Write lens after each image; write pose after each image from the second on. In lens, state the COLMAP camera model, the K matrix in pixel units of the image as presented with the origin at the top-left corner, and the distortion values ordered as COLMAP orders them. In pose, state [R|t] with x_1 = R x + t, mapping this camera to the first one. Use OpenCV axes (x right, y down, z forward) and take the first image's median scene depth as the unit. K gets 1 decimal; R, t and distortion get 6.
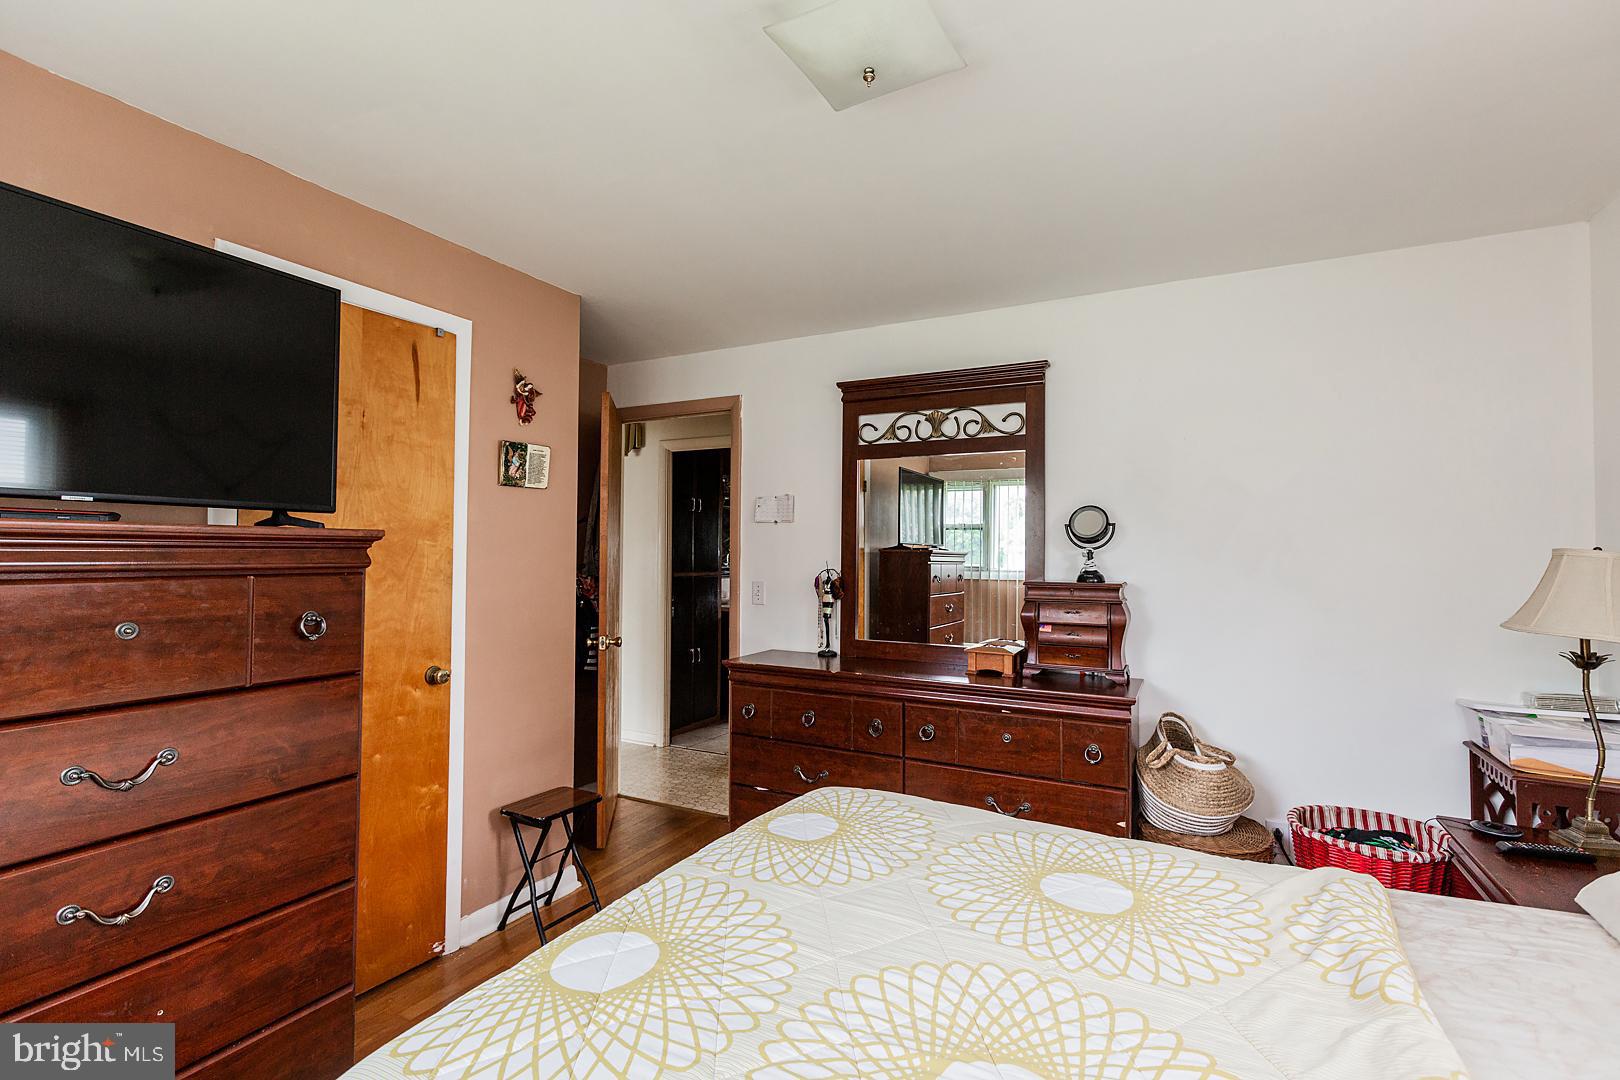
lens RADIAL K [[751.3, 0, 810.0], [0, 751.3, 540.0], [0, 0, 1]] dist [0.010159, -0.000038]
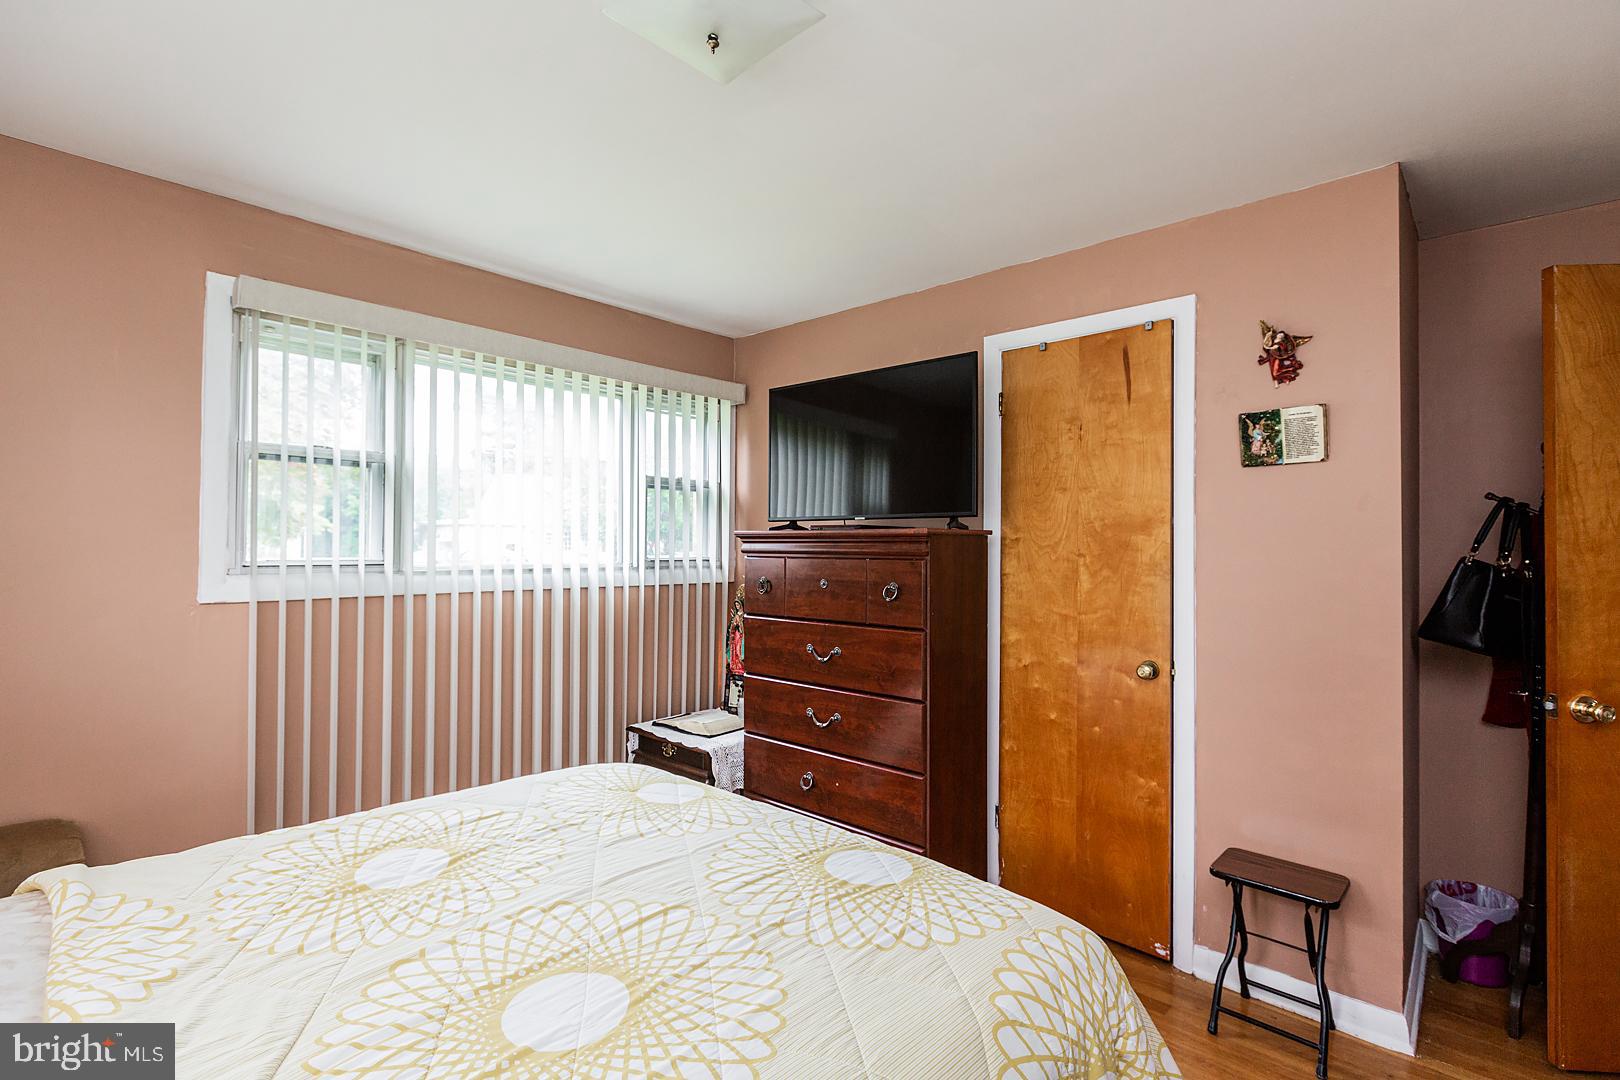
lens RADIAL K [[779.6, 0, 810.0], [0, 779.6, 540.0], [0, 0, 1]] dist [-0.004393, -0.000745]
pose [[-0.258116, -0.024357, -0.965807, 0.620554], [0.006946, 0.999610, -0.027066, 0.032741], [0.966089, -0.013694, -0.257846, 0.843097]]
